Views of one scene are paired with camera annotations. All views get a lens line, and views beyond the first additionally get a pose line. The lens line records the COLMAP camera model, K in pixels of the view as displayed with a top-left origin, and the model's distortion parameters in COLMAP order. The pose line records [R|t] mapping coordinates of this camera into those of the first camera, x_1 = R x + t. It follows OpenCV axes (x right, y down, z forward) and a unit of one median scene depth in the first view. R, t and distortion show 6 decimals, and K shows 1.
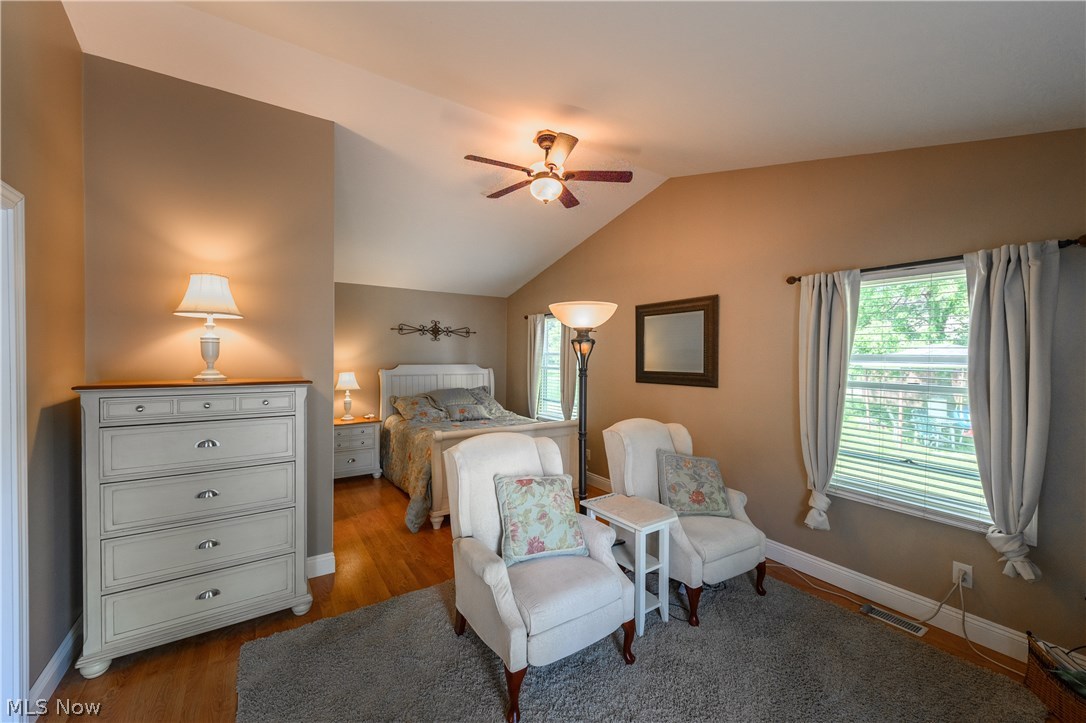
lens RADIAL K [[423.1, 0, 542.0], [0, 423.1, 364.0], [0, 0, 1]] dist [0.013740, -0.005643]
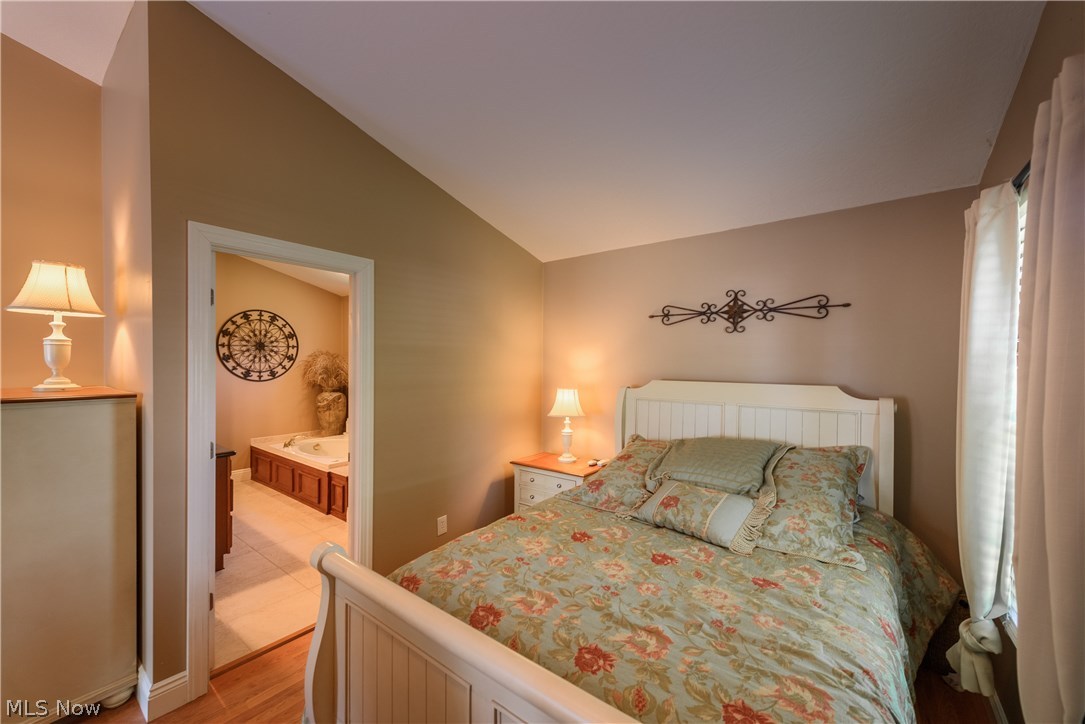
lens RADIAL K [[422.7, 0, 541.5], [0, 422.7, 364.5], [0, 0, 1]] dist [0.013740, -0.005643]
pose [[0.329658, -0.001406, -0.944099, 0.319241], [-0.021535, 0.999727, -0.009009, -0.025450], [0.943855, 0.023301, 0.329538, 1.627372]]
